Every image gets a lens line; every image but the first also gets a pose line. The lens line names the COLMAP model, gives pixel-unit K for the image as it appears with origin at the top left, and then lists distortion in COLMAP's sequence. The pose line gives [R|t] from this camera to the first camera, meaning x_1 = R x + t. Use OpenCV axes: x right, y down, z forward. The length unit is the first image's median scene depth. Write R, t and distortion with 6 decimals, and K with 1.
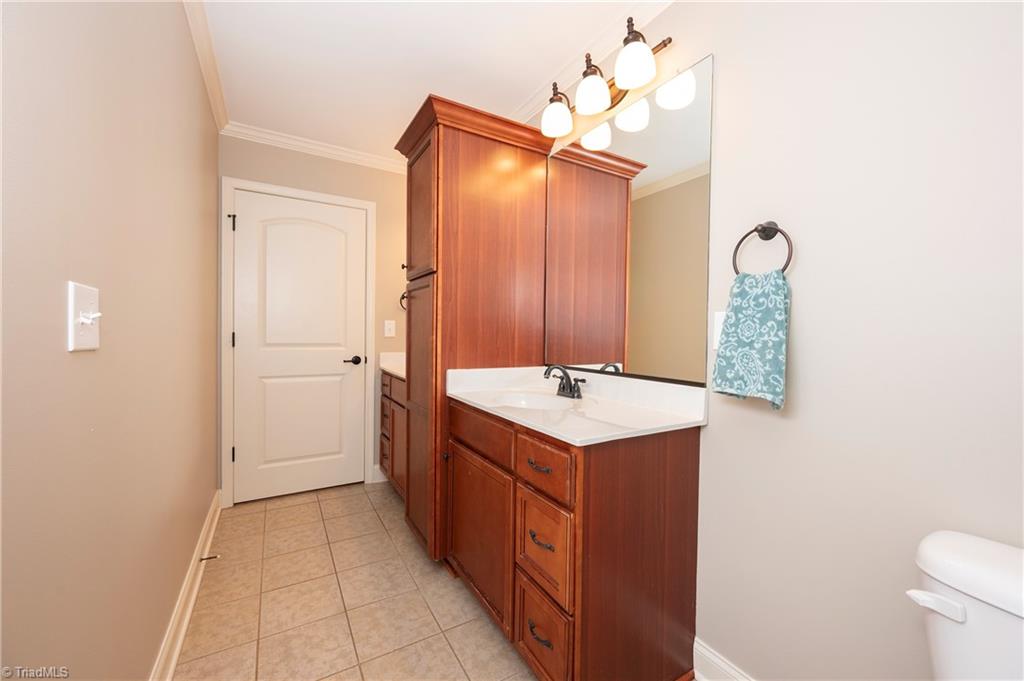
lens RADIAL K [[400.4, 0, 512.8], [0, 400.4, 338.2], [0, 0, 1]] dist [0.003233, 0.000801]
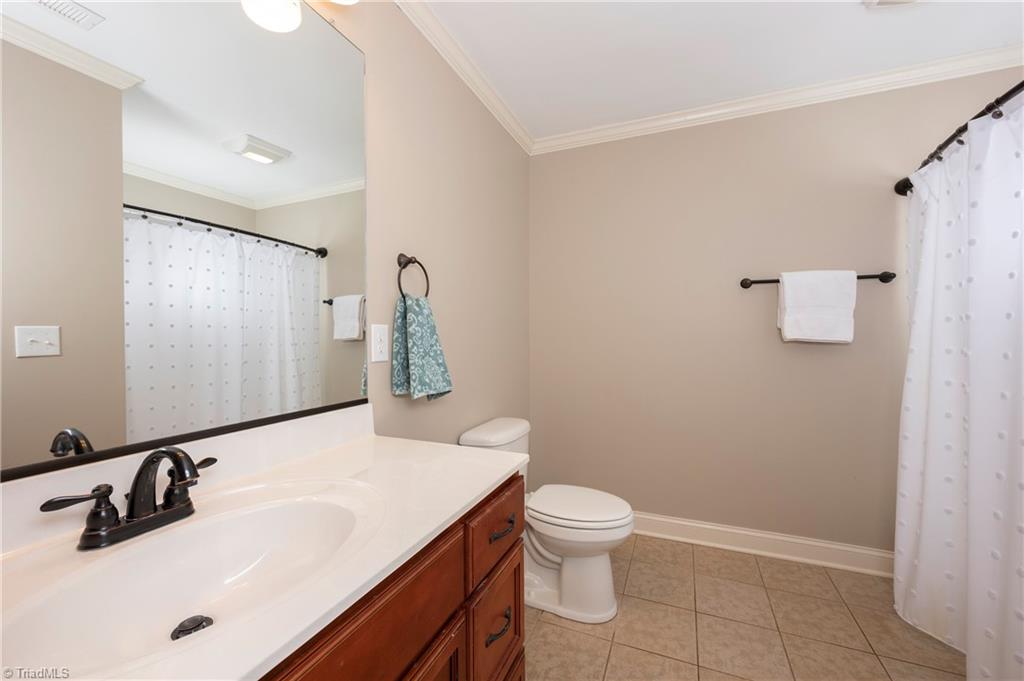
lens RADIAL K [[400.4, 0, 513.1], [0, 400.4, 341.4], [0, 0, 1]] dist [0.003233, 0.000801]
pose [[-0.593534, -0.022841, 0.804485, -0.566754], [0.002224, 0.999547, 0.030020, -0.058127], [-0.804806, 0.019607, -0.593214, 1.490594]]
